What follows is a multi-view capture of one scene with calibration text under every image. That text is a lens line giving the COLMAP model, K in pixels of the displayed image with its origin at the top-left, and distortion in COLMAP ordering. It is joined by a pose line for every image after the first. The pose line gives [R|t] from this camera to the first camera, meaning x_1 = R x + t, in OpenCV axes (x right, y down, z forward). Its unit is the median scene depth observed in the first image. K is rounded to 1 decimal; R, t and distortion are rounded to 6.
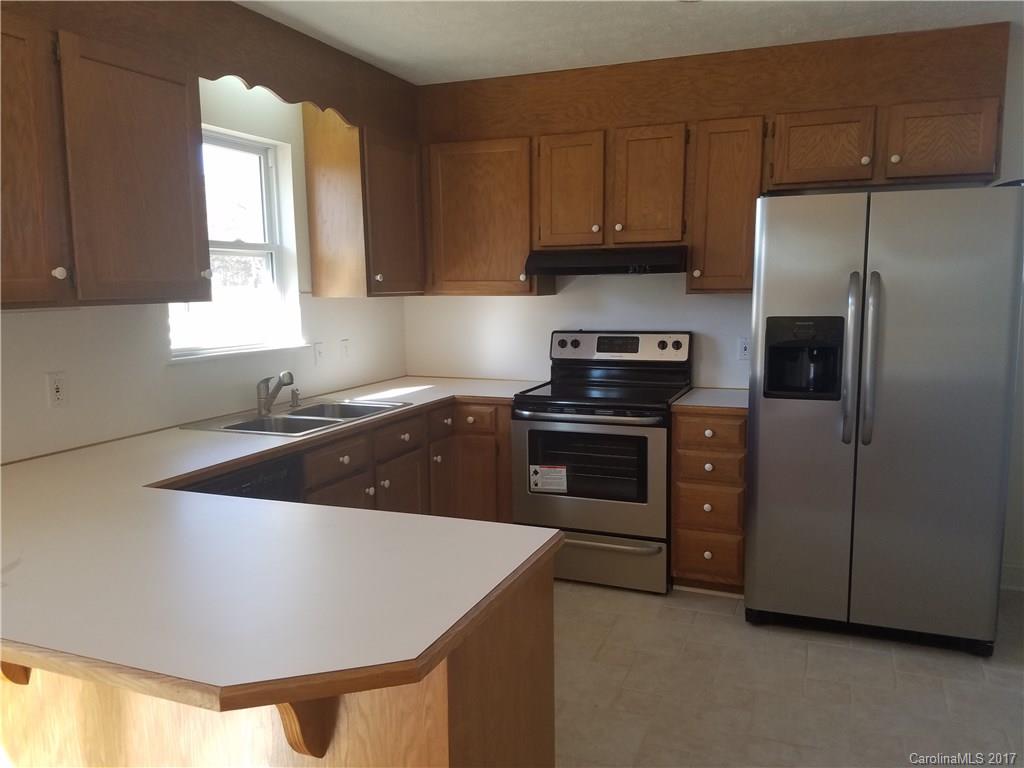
lens RADIAL K [[791.1, 0, 506.9], [0, 791.1, 389.3], [0, 0, 1]] dist [0.176125, -0.230517]
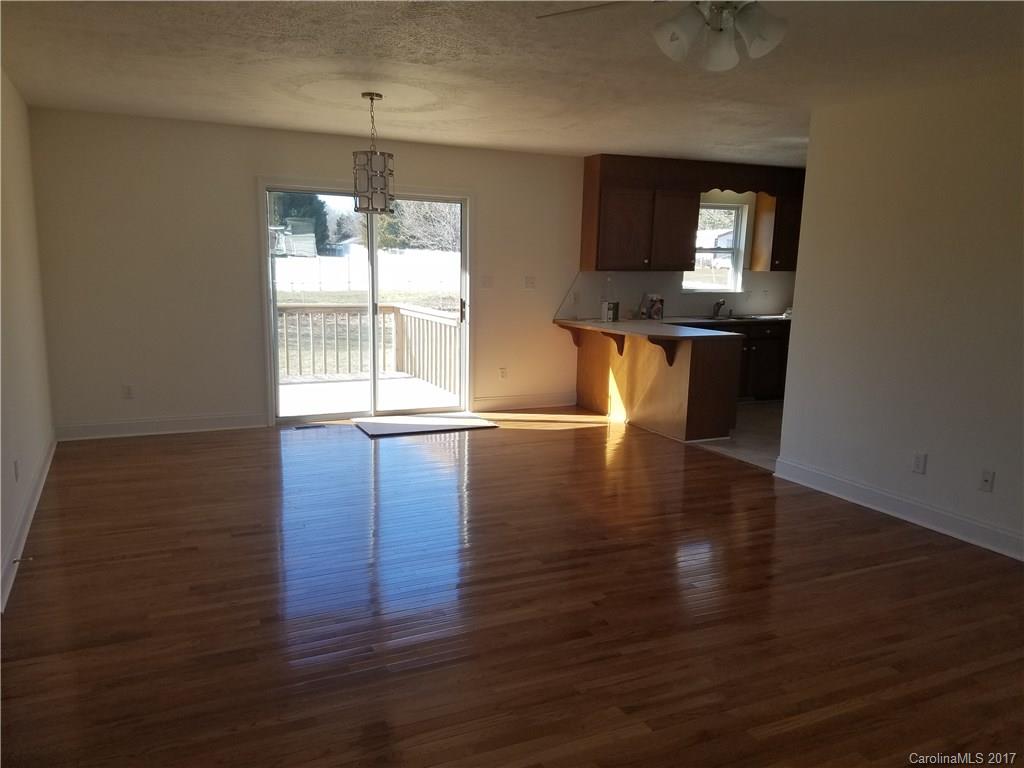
lens RADIAL K [[791.1, 0, 506.9], [0, 791.1, 389.3], [0, 0, 1]] dist [0.176125, -0.230517]
pose [[0.739351, 0.137098, -0.659215, 0.836471], [-0.116366, 0.990336, 0.075451, 0.132745], [0.663189, 0.020926, 0.748160, -1.214265]]
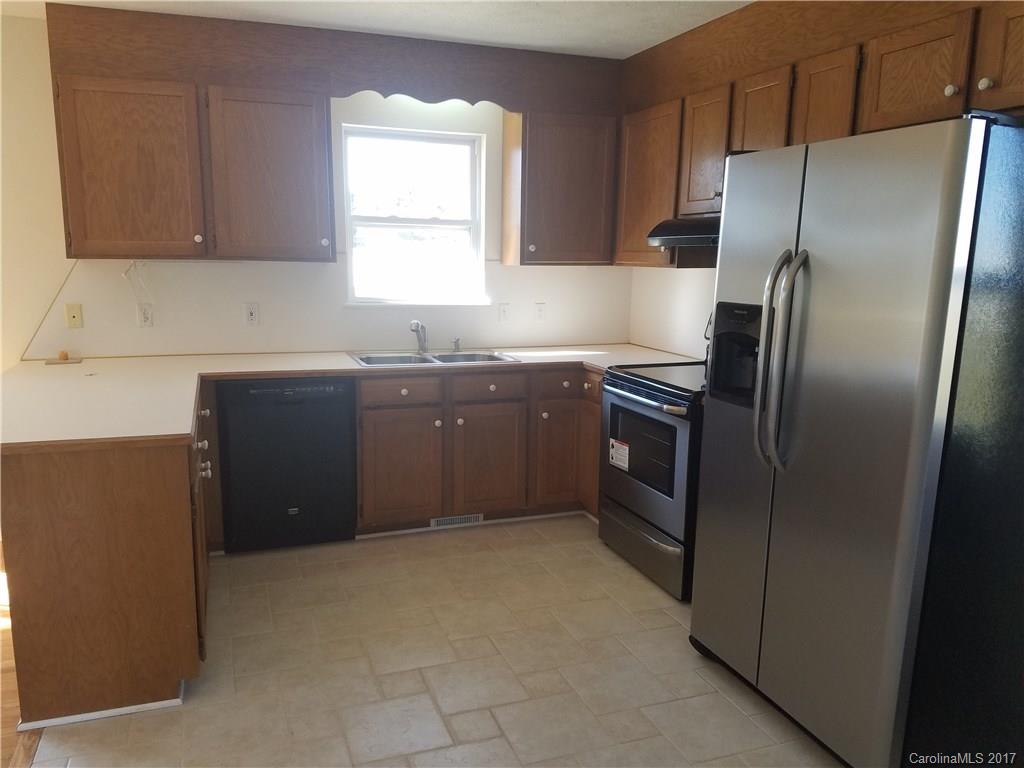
lens RADIAL K [[791.1, 0, 506.9], [0, 791.1, 389.3], [0, 0, 1]] dist [0.176125, -0.230517]
pose [[0.666173, 0.147083, -0.731150, 0.676938], [-0.120908, 0.988690, 0.088729, -0.038663], [0.735931, 0.029293, 0.676422, 0.227777]]
